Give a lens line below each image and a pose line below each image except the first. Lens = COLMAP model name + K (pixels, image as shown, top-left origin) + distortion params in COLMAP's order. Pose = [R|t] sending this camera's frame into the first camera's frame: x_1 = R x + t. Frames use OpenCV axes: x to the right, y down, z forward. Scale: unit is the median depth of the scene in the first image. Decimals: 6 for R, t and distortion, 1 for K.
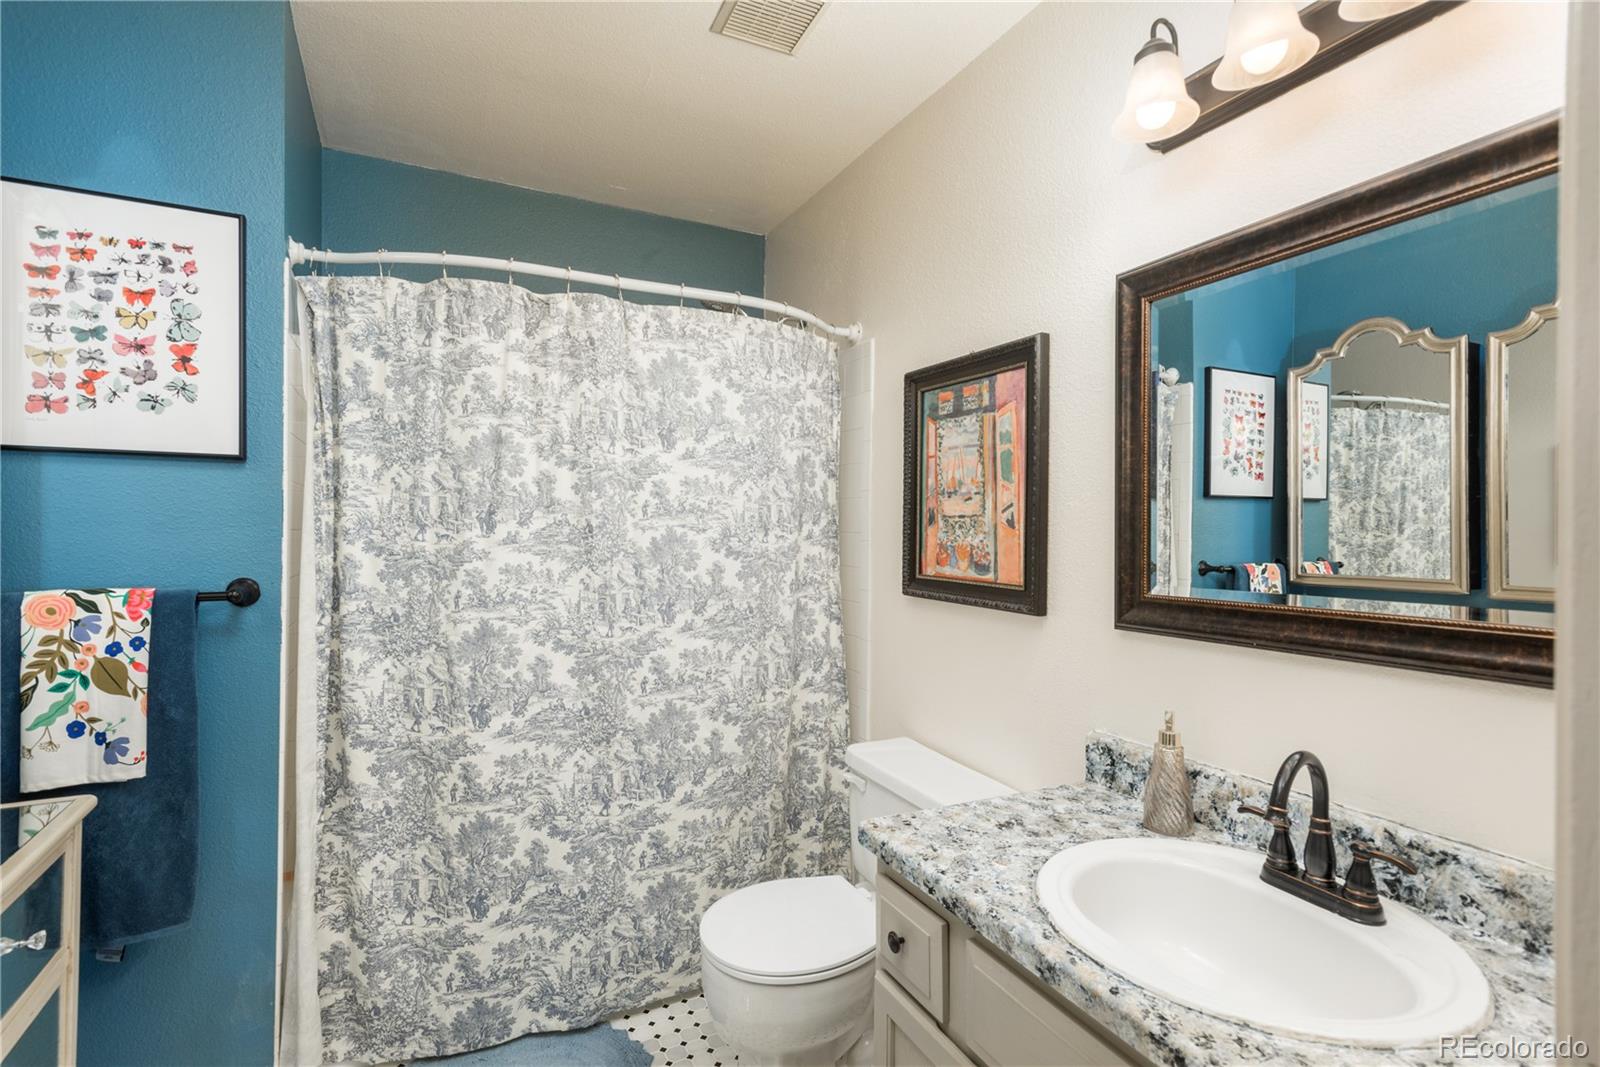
lens RADIAL K [[749.4, 0, 794.1], [0, 749.4, 531.2], [0, 0, 1]] dist [0.014862, -0.004100]
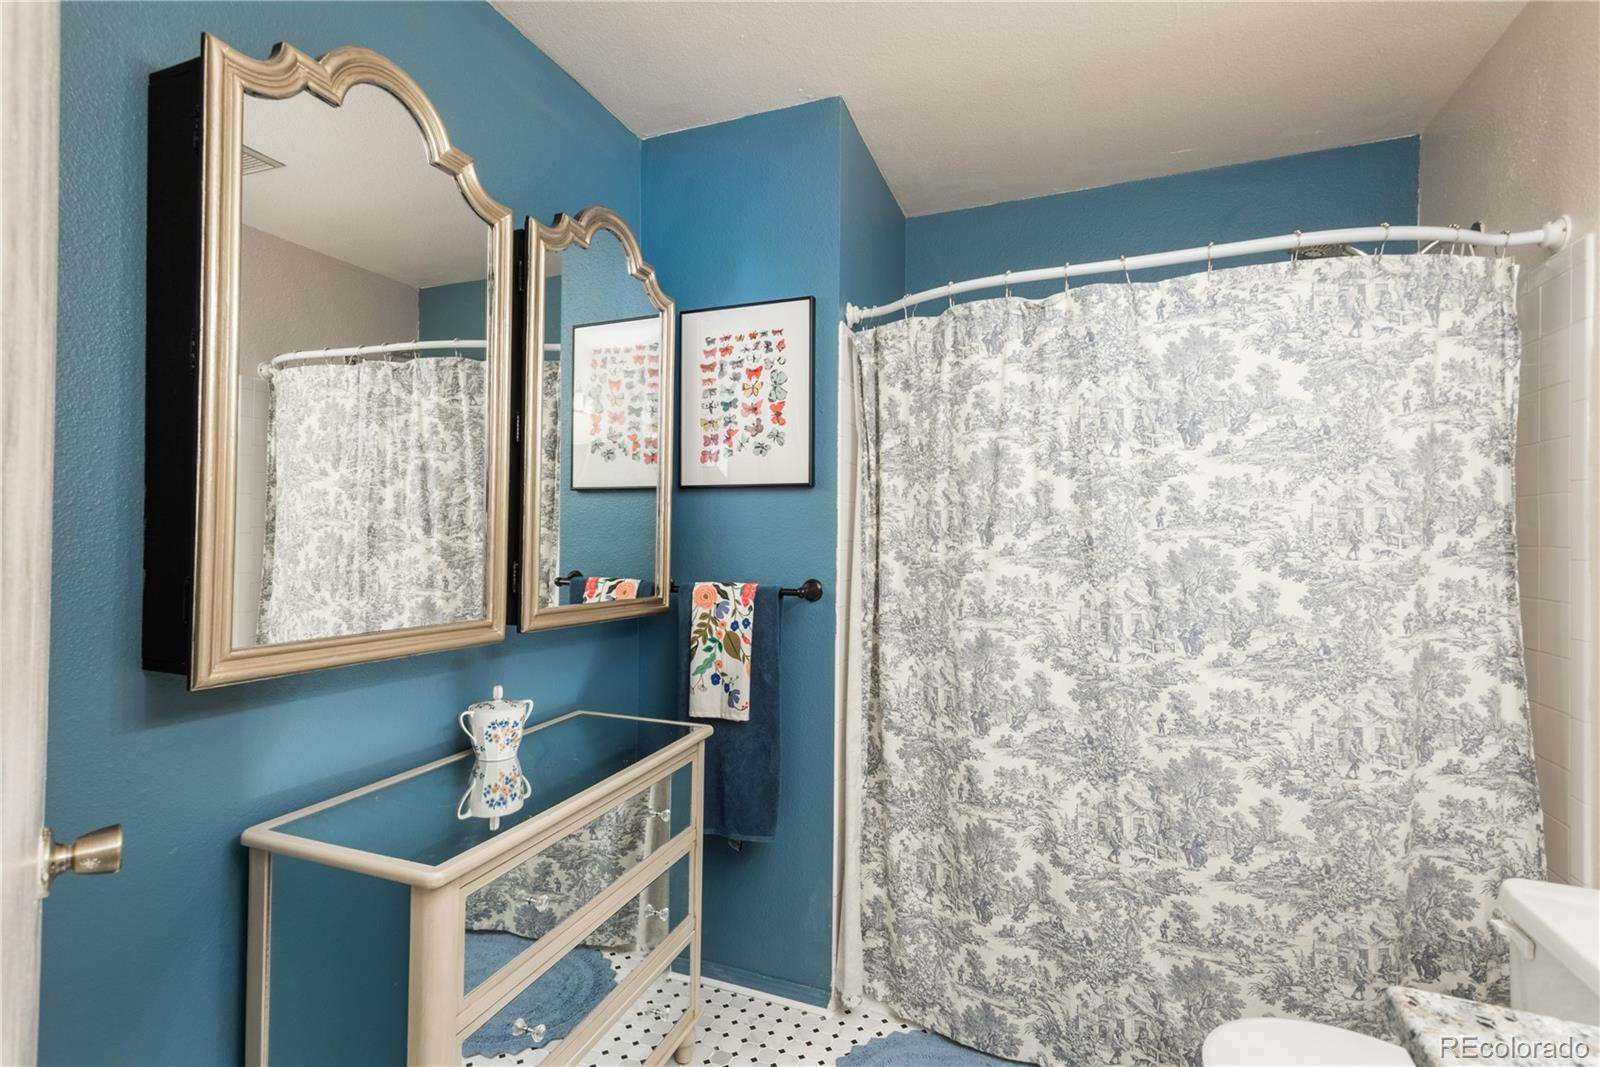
lens RADIAL K [[749.4, 0, 793.5], [0, 749.4, 528.6], [0, 0, 1]] dist [0.014862, -0.004100]
pose [[0.662428, -0.011173, -0.749042, 0.177068], [-0.002532, 0.999850, -0.017154, -0.001223], [0.749122, 0.013259, 0.662300, 0.122567]]
